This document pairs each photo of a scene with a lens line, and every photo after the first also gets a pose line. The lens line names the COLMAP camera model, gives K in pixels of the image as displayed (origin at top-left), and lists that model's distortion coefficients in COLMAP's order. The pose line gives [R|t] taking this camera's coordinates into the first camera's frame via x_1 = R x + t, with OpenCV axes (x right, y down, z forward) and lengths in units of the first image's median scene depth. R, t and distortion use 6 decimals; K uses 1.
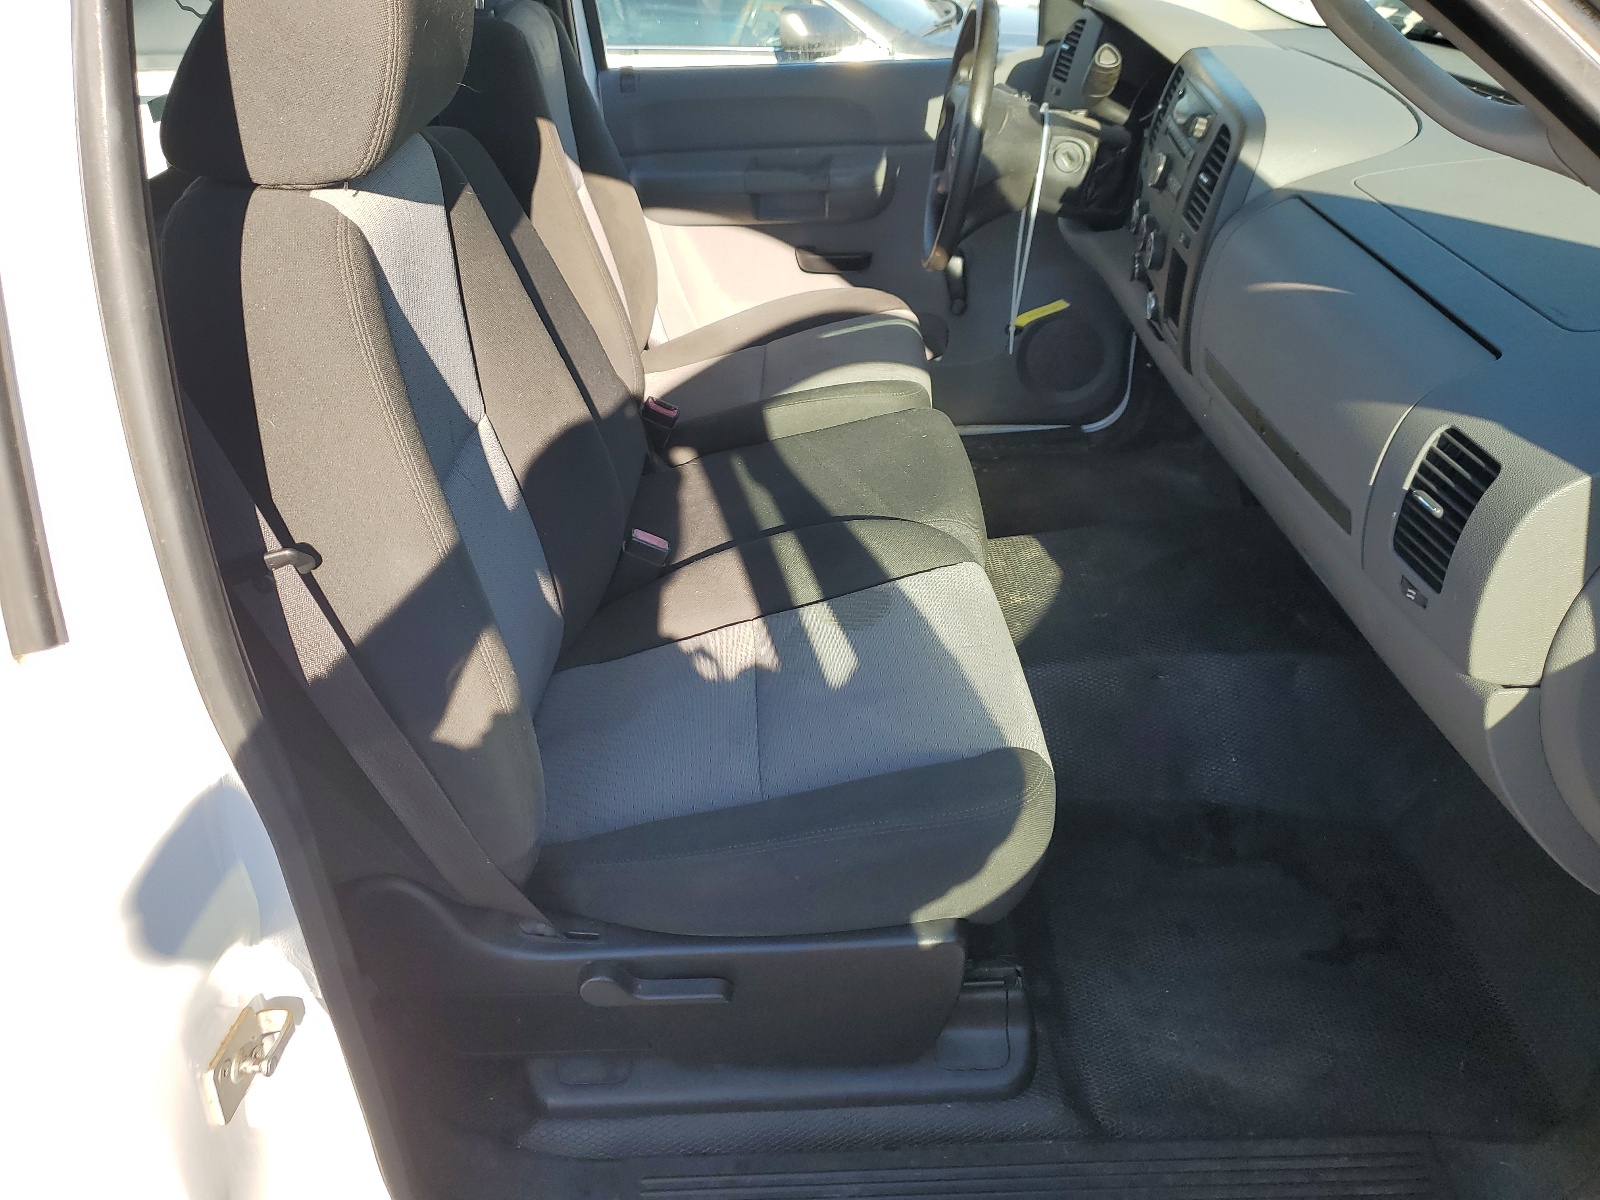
lens RADIAL K [[1260.4, 0, 753.3], [0, 1260.4, 601.0], [0, 0, 1]] dist [0.063221, -0.177333]
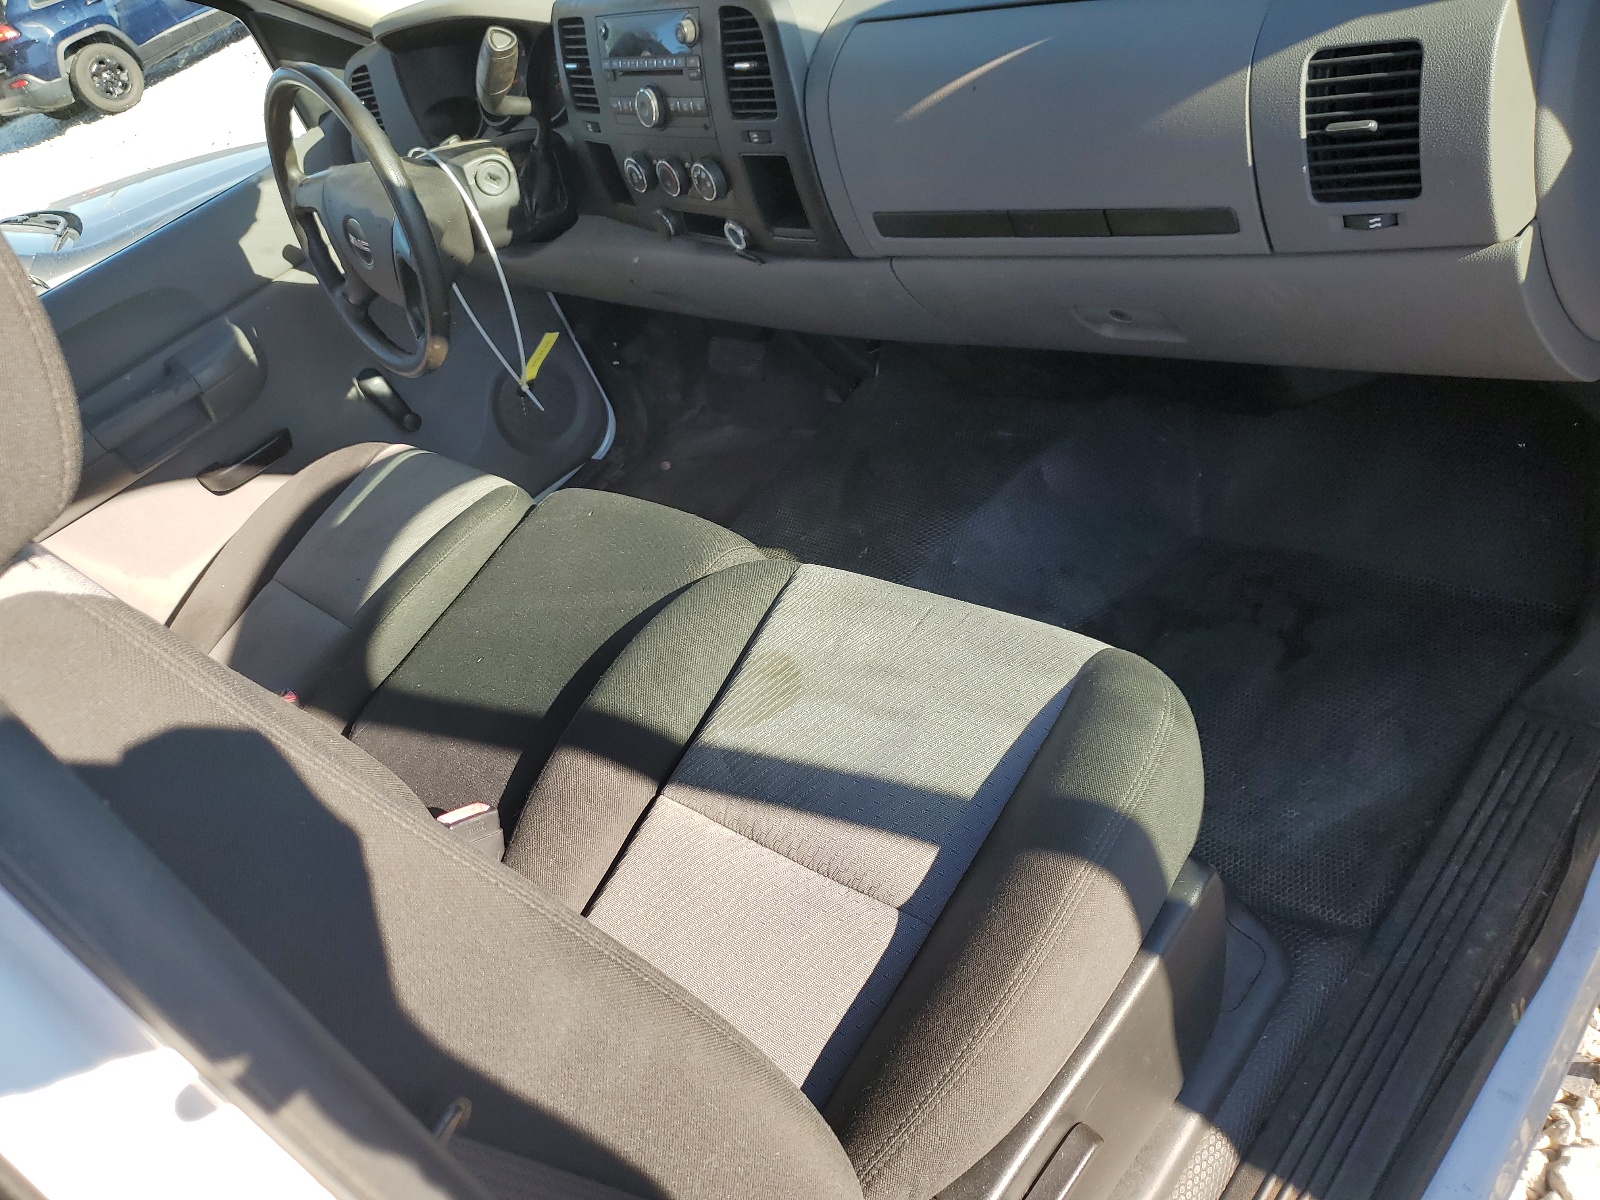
lens RADIAL K [[1260.4, 0, 753.3], [0, 1260.4, 601.0], [0, 0, 1]] dist [0.063221, -0.177333]
pose [[0.658956, -0.596499, 0.458220, -0.214290], [0.634030, 0.768250, 0.088303, -0.091868], [-0.404700, 0.232337, 0.884442, 0.228746]]
